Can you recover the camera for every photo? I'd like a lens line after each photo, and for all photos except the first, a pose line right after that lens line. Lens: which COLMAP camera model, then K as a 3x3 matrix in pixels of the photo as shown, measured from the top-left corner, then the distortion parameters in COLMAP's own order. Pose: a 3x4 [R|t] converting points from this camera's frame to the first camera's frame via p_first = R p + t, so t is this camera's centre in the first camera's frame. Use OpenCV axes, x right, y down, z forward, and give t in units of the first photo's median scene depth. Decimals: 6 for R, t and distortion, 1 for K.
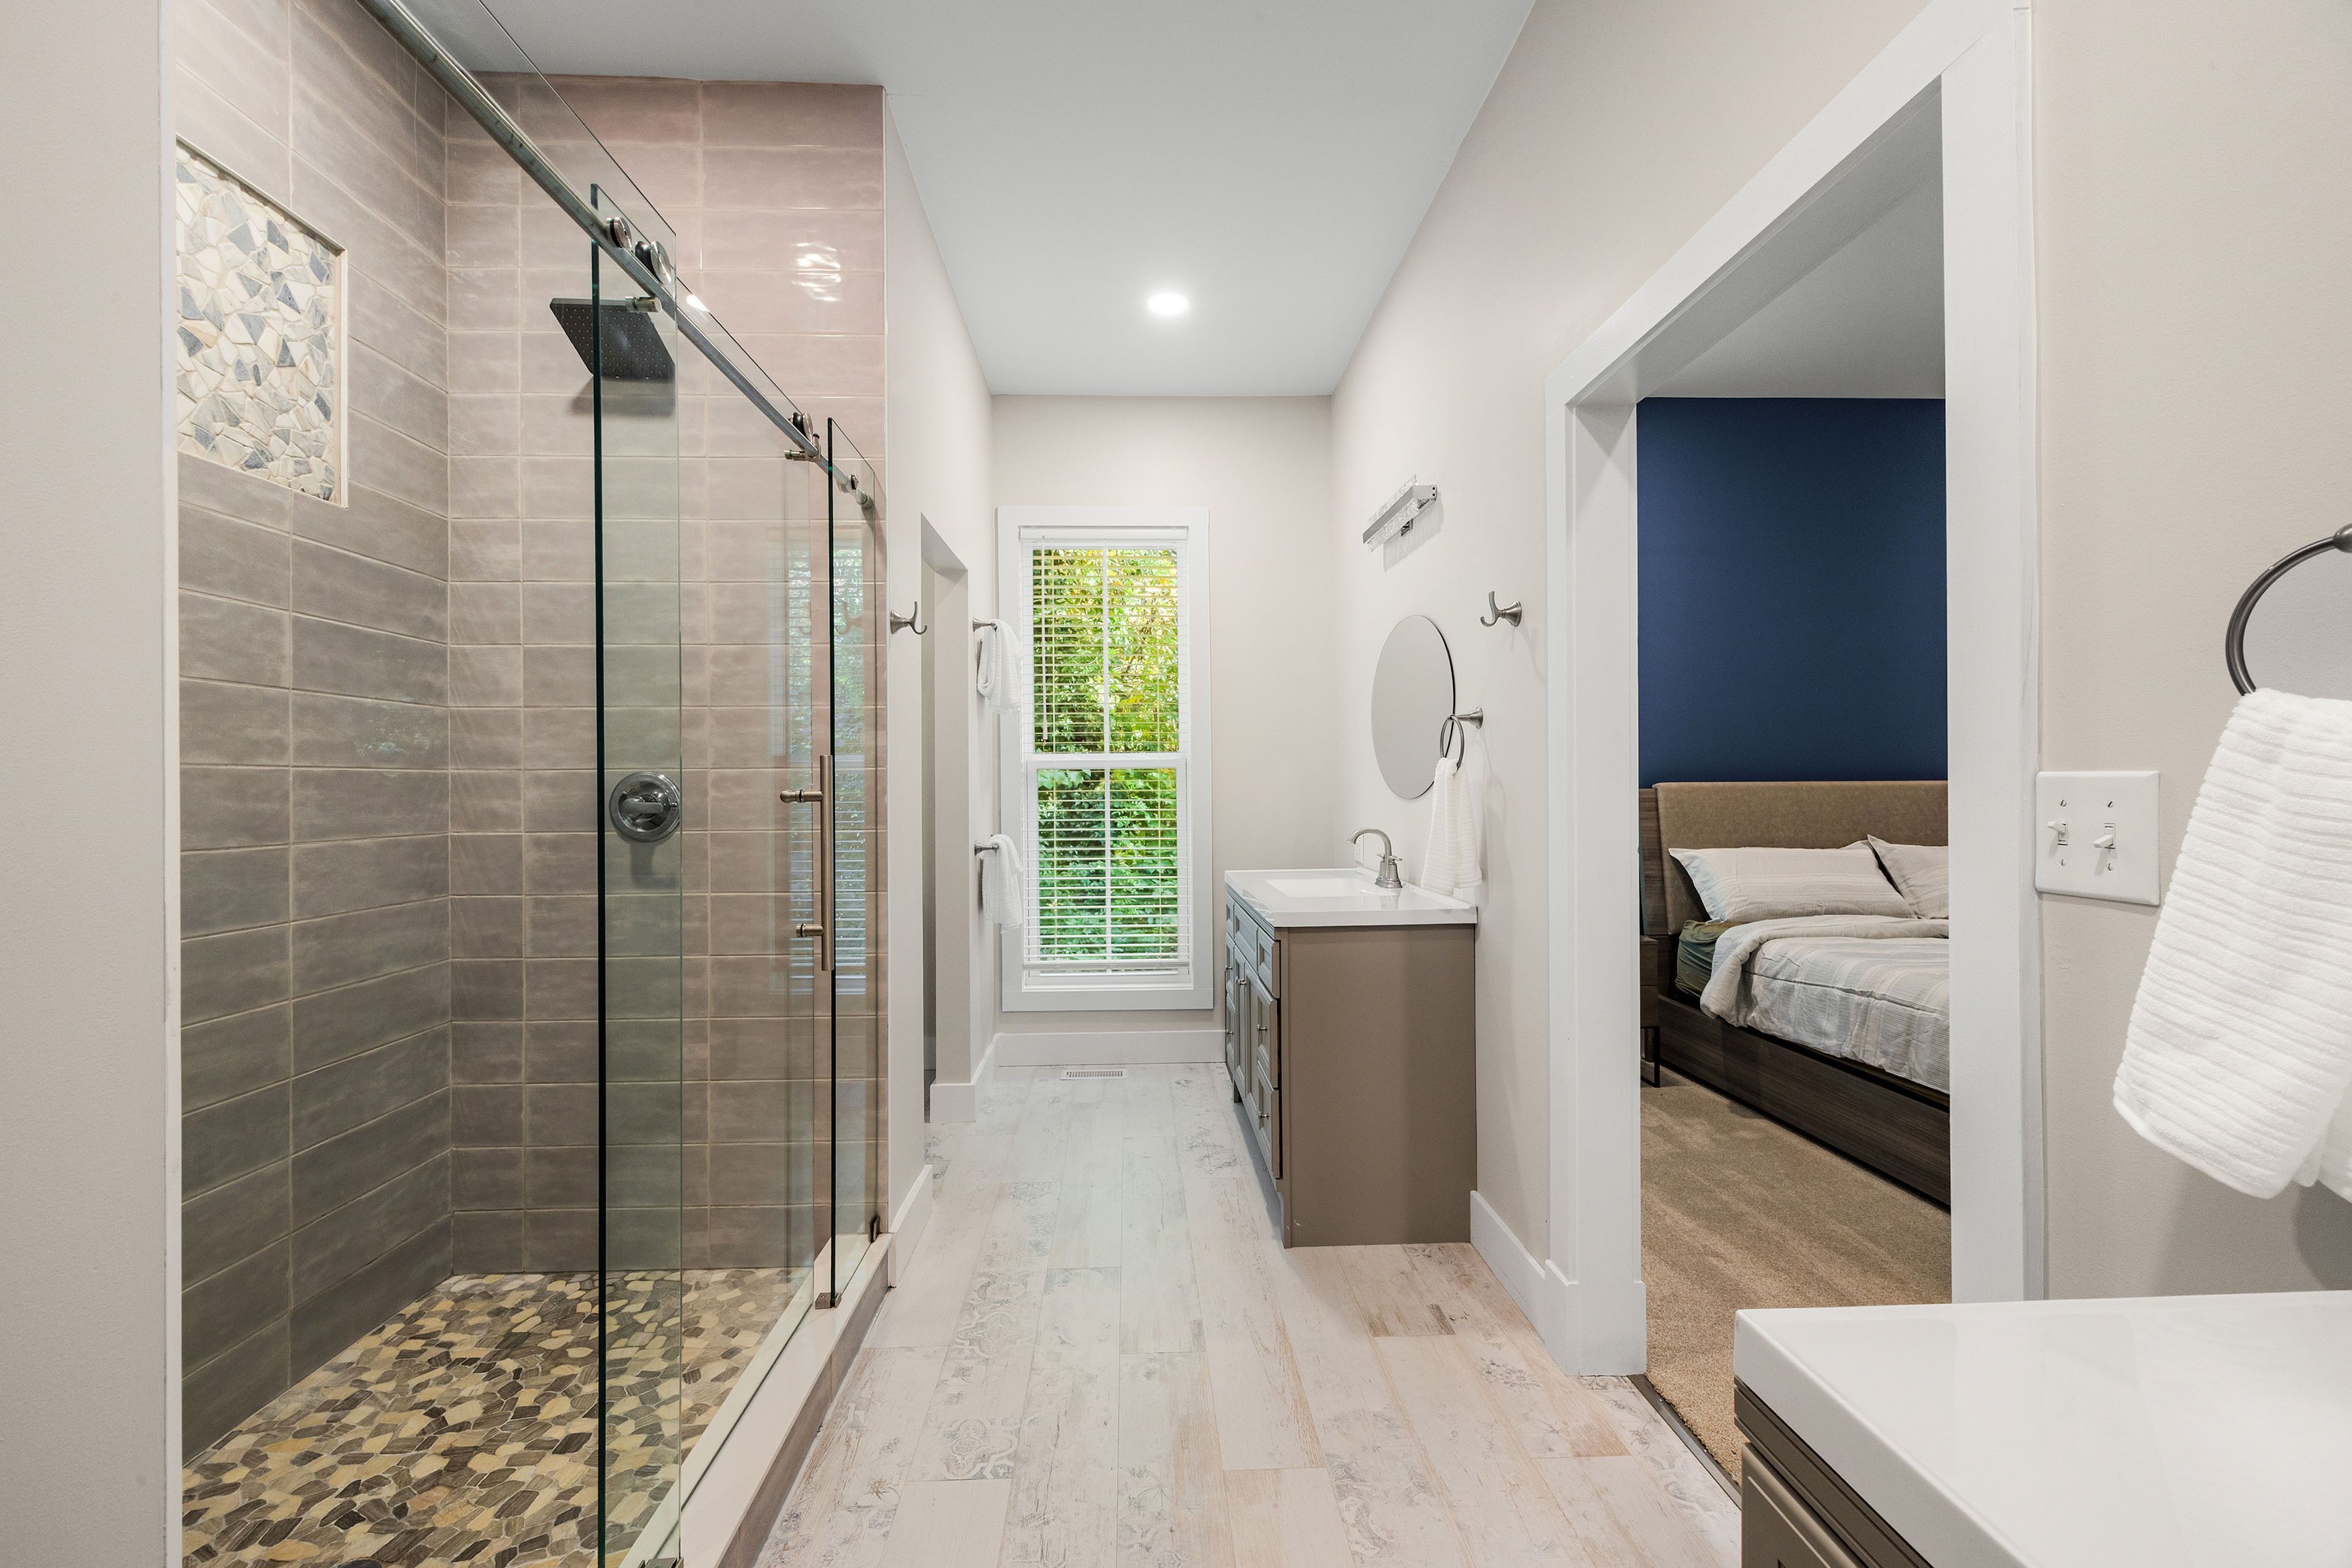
lens RADIAL K [[961.5, 0, 1175.2], [0, 961.5, 779.0], [0, 0, 1]] dist [0.001752, 0.000157]
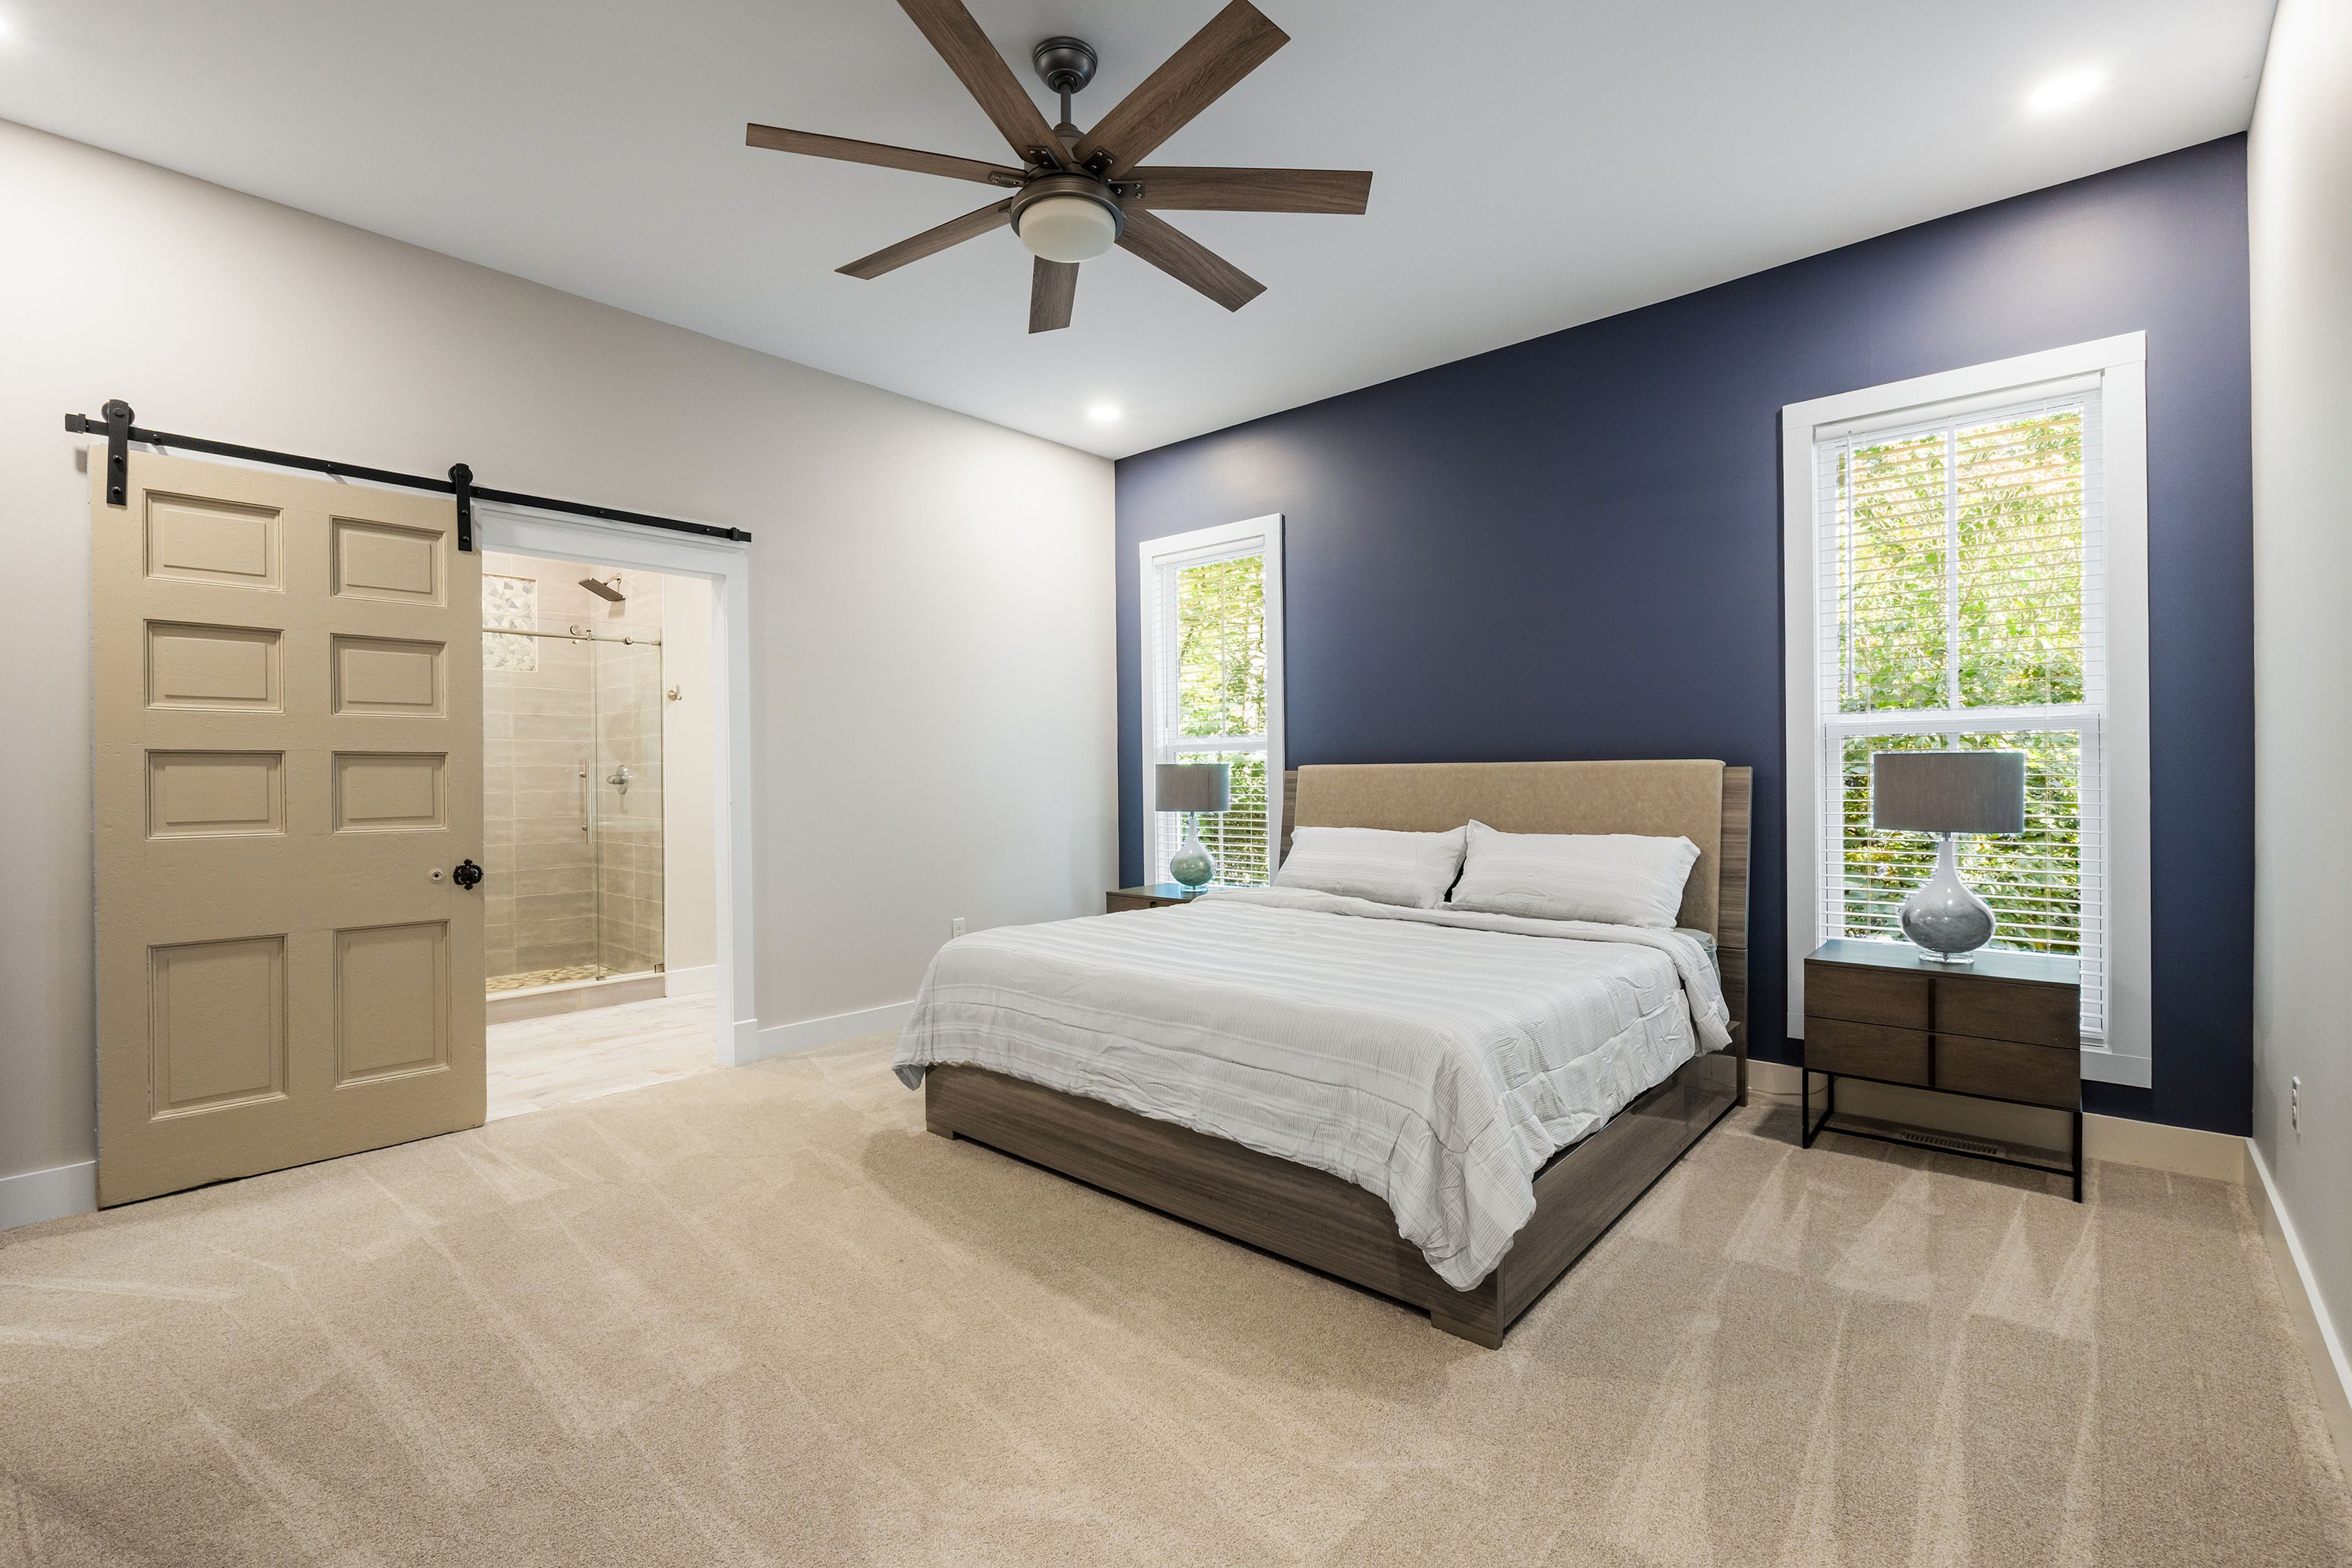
lens RADIAL K [[1033.5, 0, 1181.5], [0, 1033.5, 783.0], [0, 0, 1]] dist [-0.003110, -0.000174]
pose [[0.722801, 0.003451, -0.691048, 2.630479], [0.006930, 0.999901, 0.012241, 0.017849], [0.691022, -0.013637, 0.722705, 0.121949]]
